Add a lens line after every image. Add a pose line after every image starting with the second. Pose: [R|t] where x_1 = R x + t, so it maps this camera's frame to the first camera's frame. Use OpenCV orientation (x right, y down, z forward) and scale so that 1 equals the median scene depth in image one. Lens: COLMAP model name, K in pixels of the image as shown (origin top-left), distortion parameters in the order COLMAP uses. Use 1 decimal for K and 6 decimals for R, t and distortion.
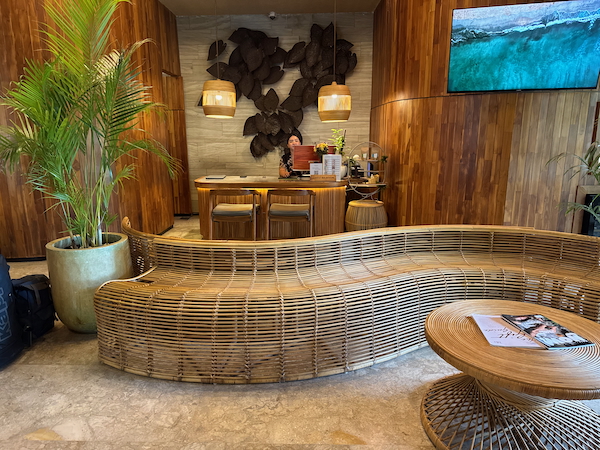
lens RADIAL K [[431.5, 0, 294.6], [0, 431.5, 230.8], [0, 0, 1]] dist [0.060931, -0.024360]
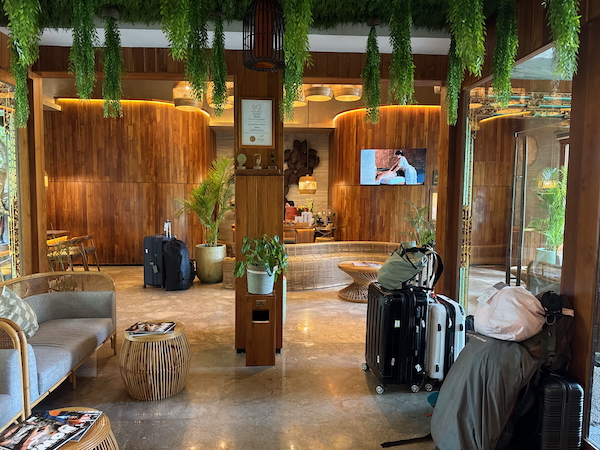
lens RADIAL K [[431.5, 0, 301.7], [0, 431.5, 229.6], [0, 0, 1]] dist [0.060931, -0.024360]
pose [[0.996029, 0.010167, 0.088444, -0.101811], [0.001749, 0.991031, -0.133620, 0.152426], [-0.089009, 0.133244, 0.987078, -0.853883]]
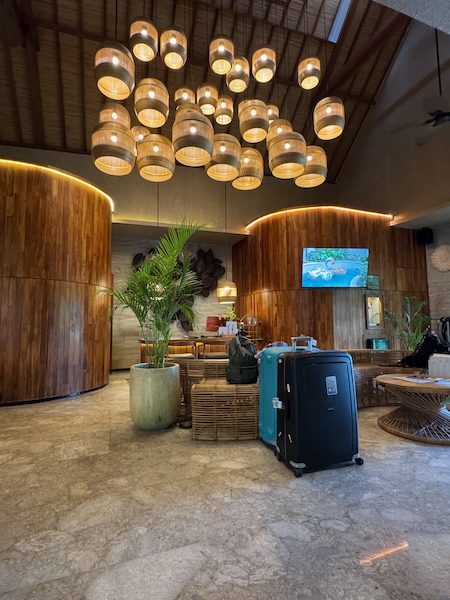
lens RADIAL K [[316.1, 0, 227.1], [0, 316.1, 300.6], [0, 0, 1]] dist [-0.003293, 0.001773]
pose [[0.927902, 0.025815, 0.371929, -0.381109], [0.083955, 0.957509, -0.275914, 0.075944], [-0.363248, 0.287247, 0.886307, -0.073263]]
